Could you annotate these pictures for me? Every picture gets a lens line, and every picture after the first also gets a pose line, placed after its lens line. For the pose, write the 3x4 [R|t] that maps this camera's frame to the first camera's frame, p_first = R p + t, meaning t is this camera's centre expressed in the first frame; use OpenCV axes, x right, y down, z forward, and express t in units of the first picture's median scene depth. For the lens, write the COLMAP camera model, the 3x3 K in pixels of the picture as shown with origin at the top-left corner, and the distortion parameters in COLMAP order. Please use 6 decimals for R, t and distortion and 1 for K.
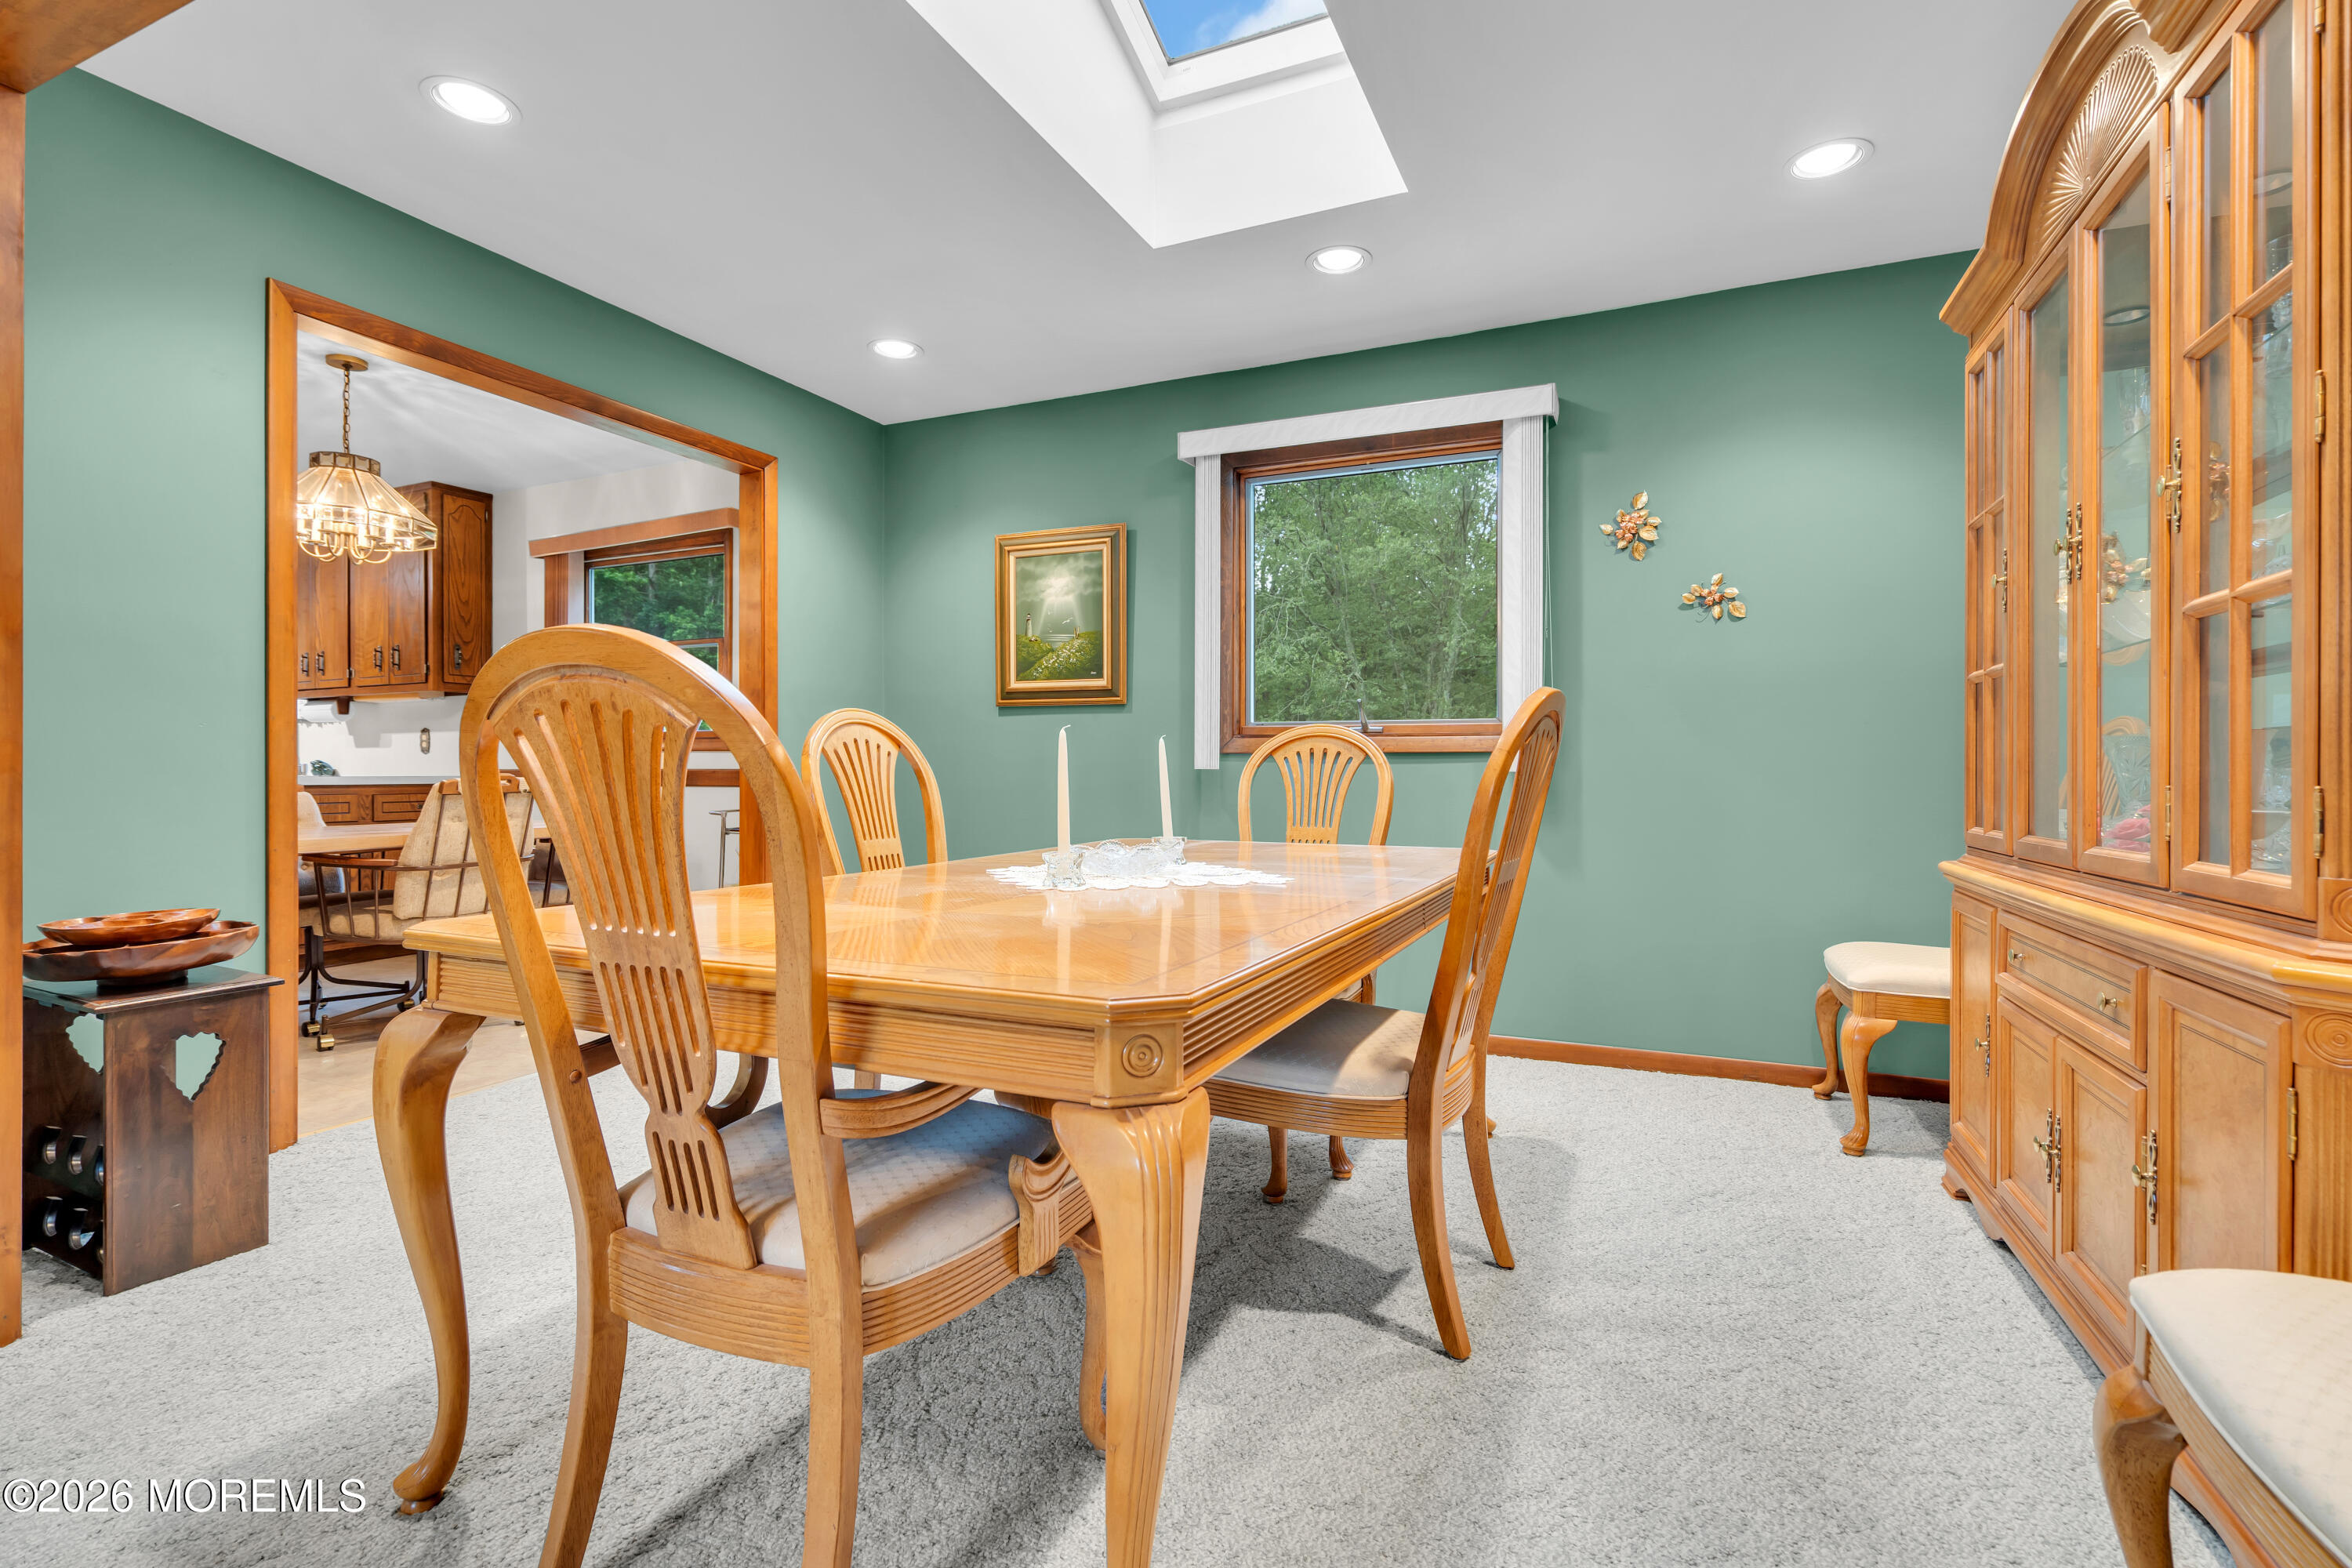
lens RADIAL K [[1070.3, 0, 1184.0], [0, 1070.3, 767.6], [0, 0, 1]] dist [-0.004604, 0.000831]
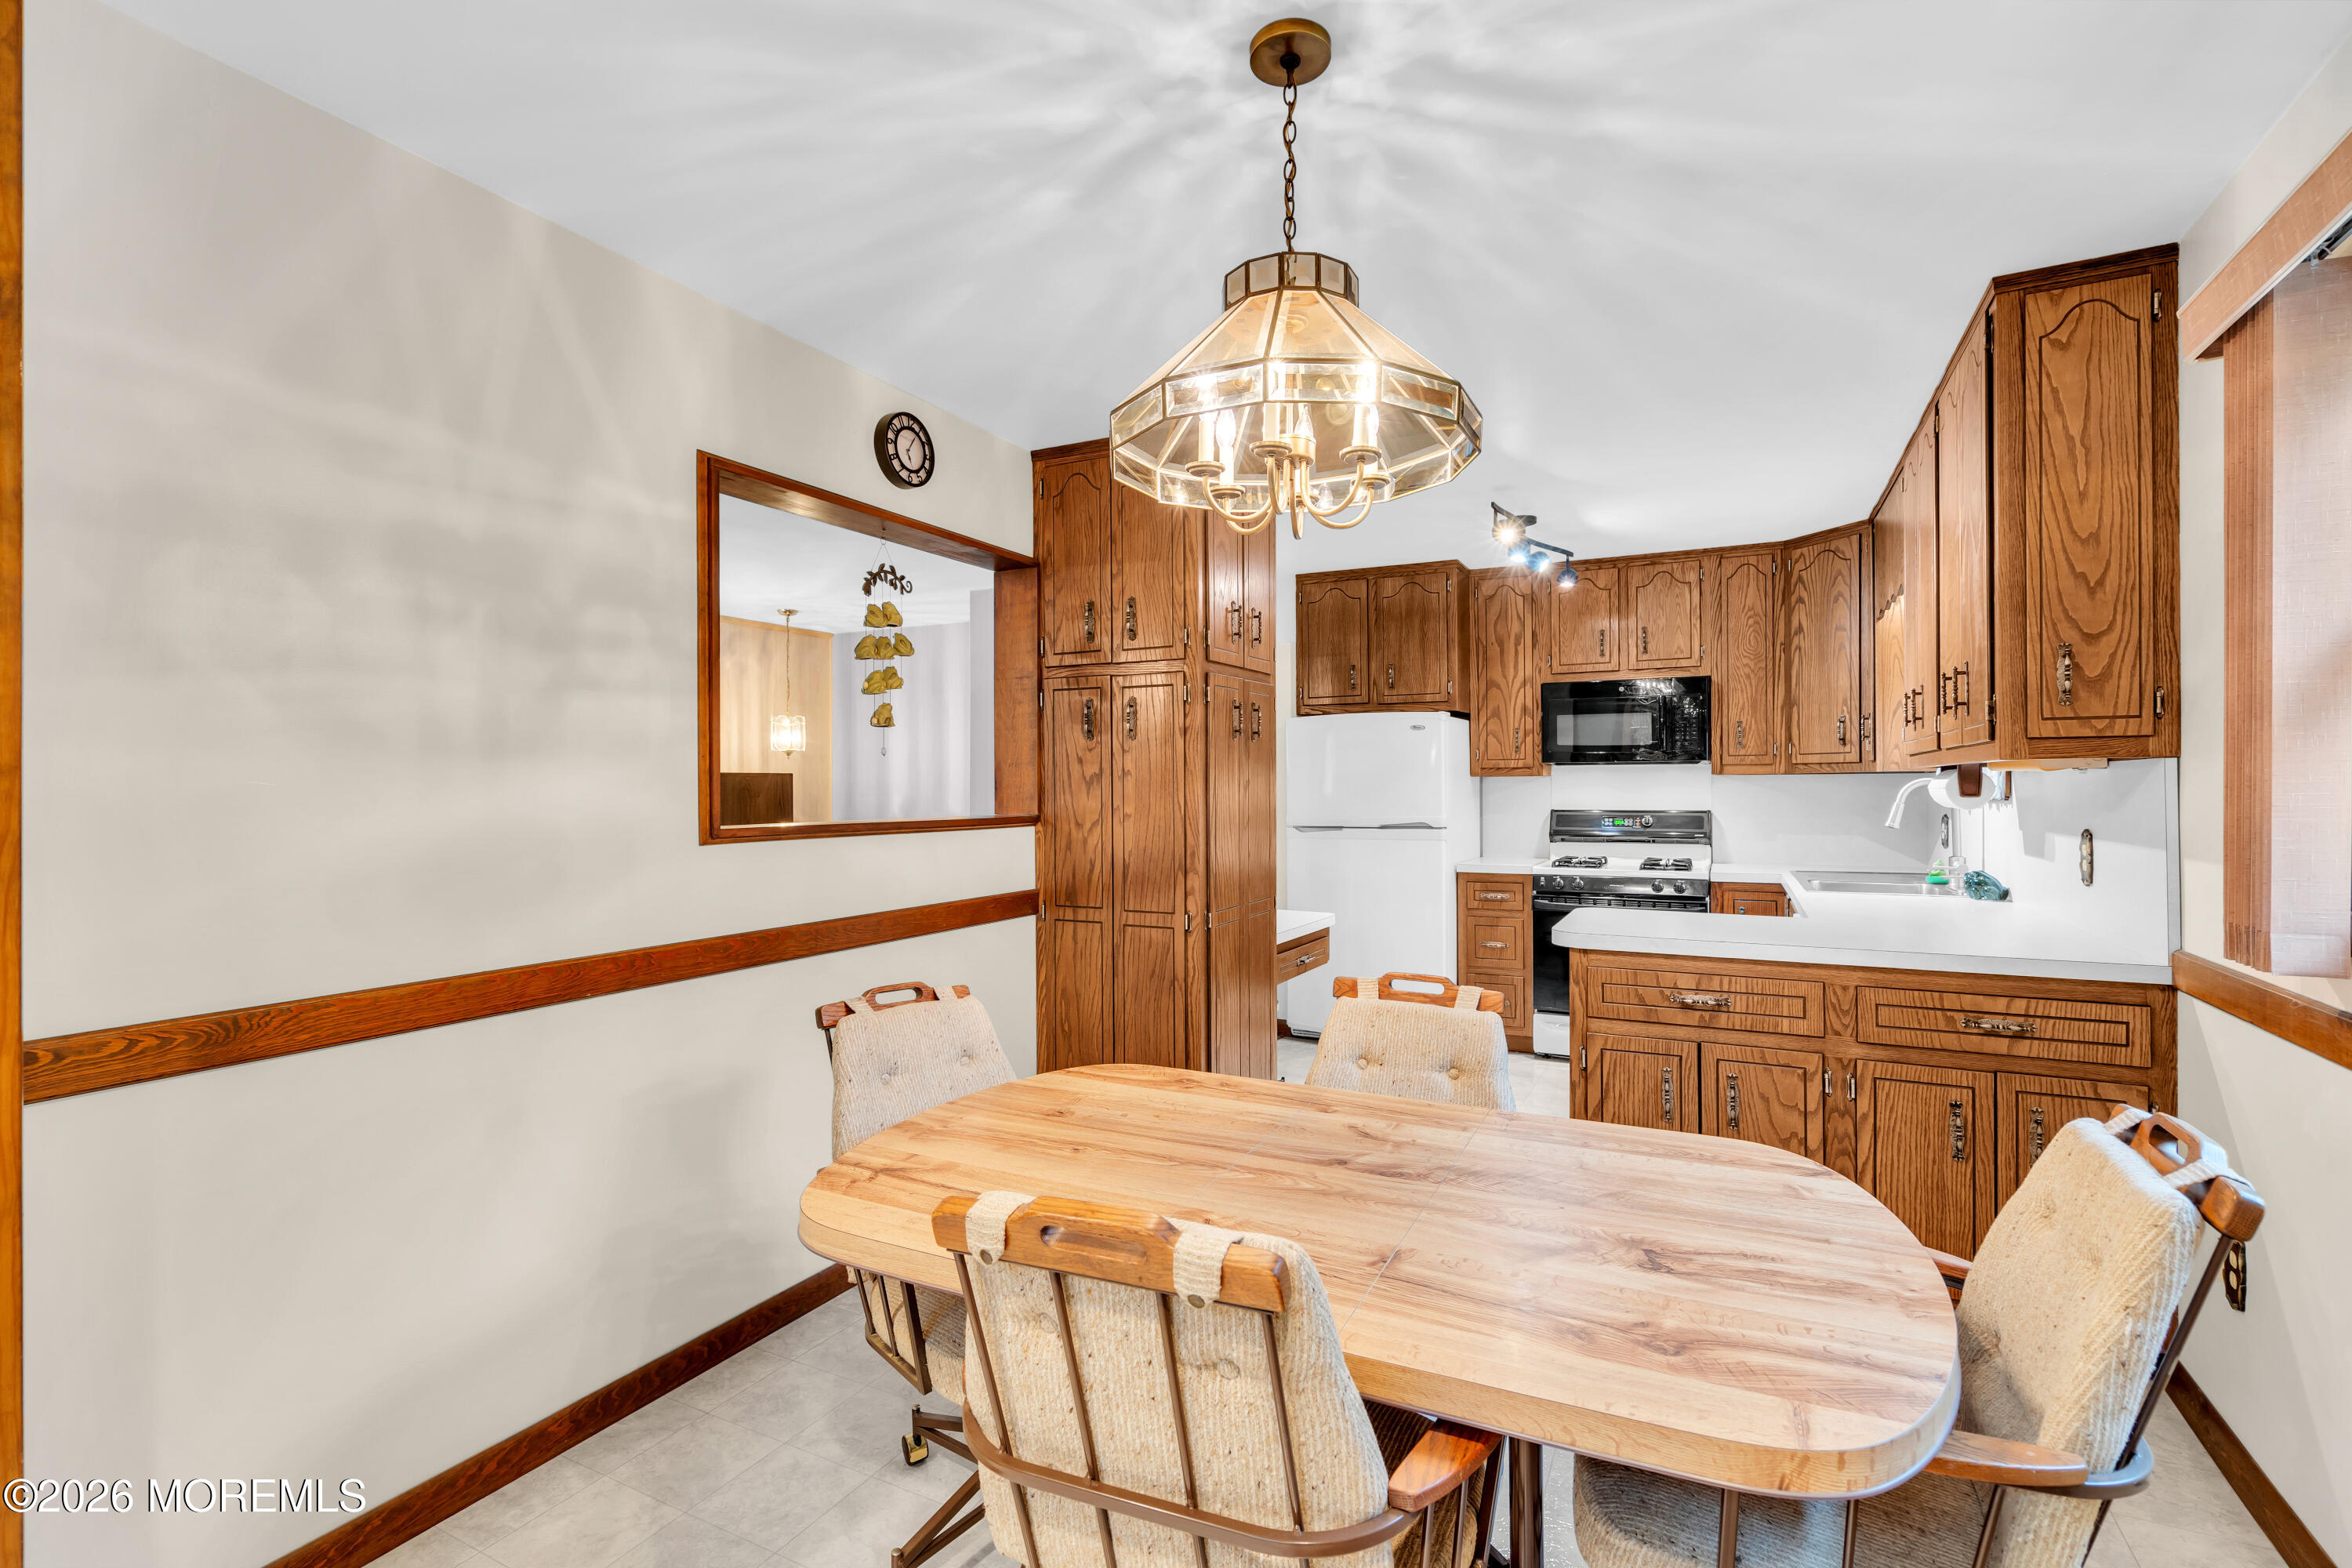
lens RADIAL K [[1065.2, 0, 1188.0], [0, 1065.2, 787.4], [0, 0, 1]] dist [-0.001810, 0.001124]
pose [[-0.042973, 0.005559, -0.999061, -0.247361], [0.007845, 0.999956, 0.005226, -0.063497], [0.999045, -0.007614, -0.043015, 0.663714]]
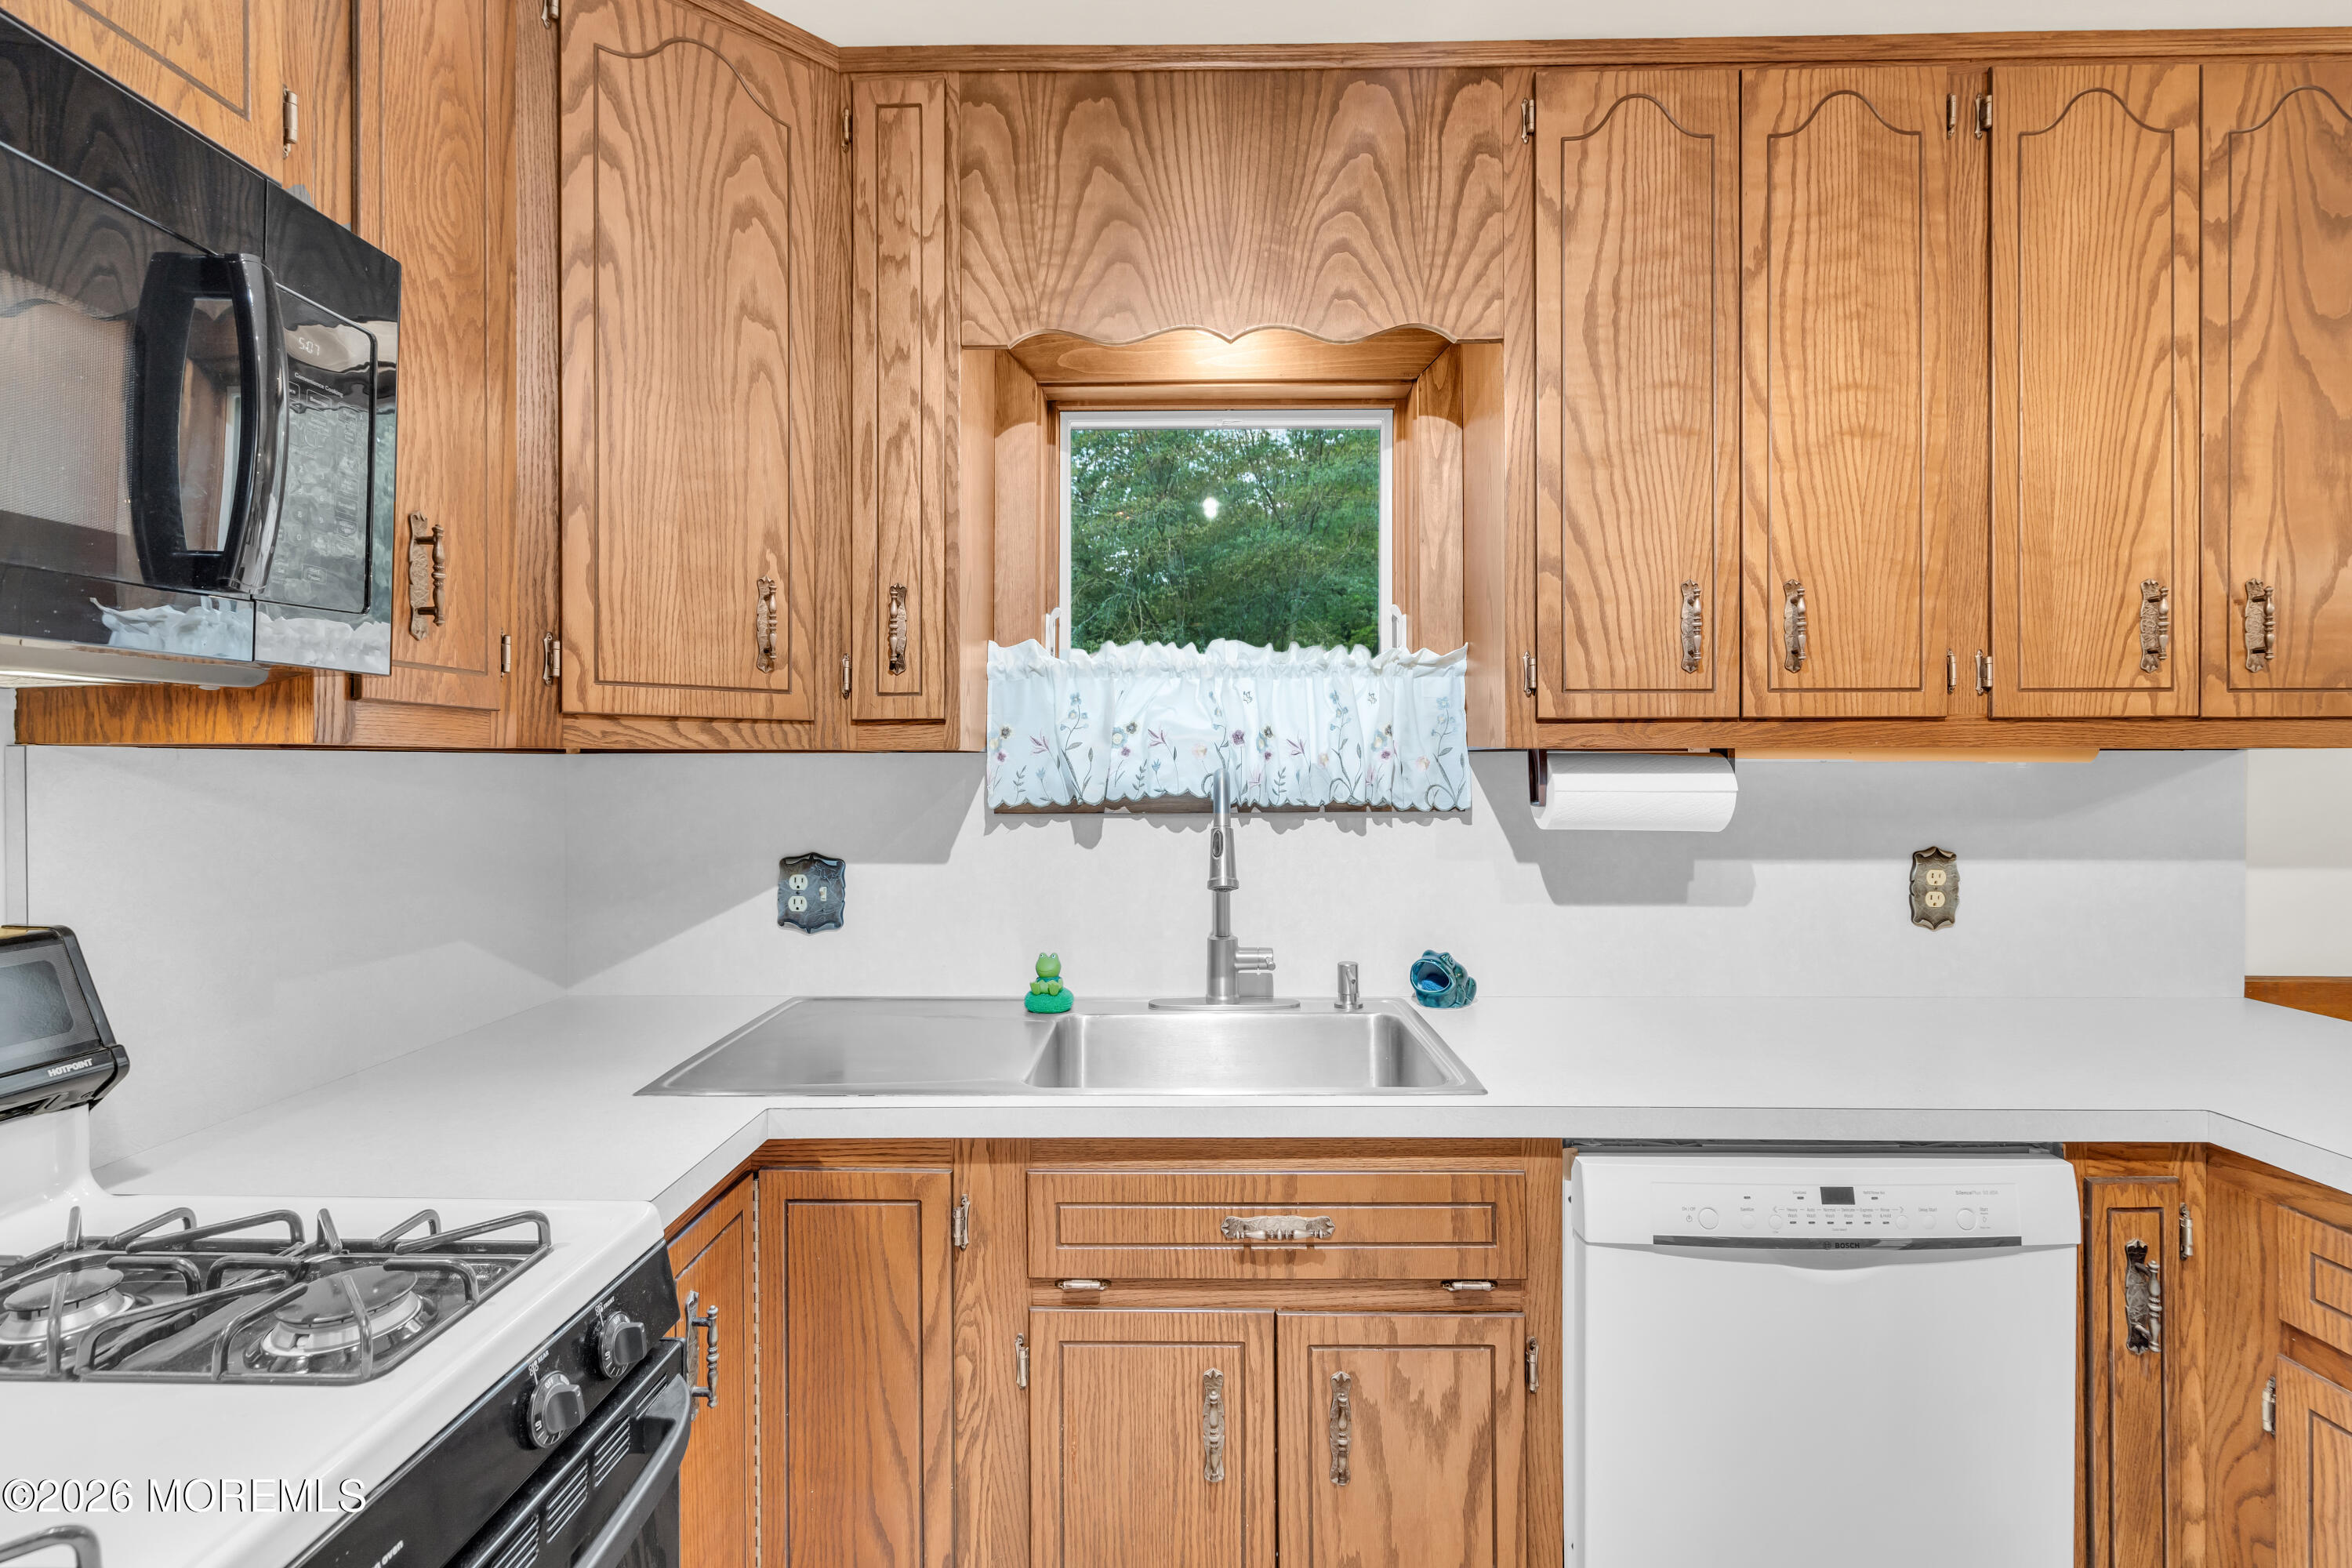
lens RADIAL K [[1081.8, 0, 1186.1], [0, 1081.8, 767.3], [0, 0, 1]] dist [0.001252, 0.000425]
pose [[0.916133, 0.003382, 0.400861, -1.092492], [-0.005361, 0.999978, 0.003815, -0.063723], [-0.400839, -0.005644, 0.916131, 0.832983]]
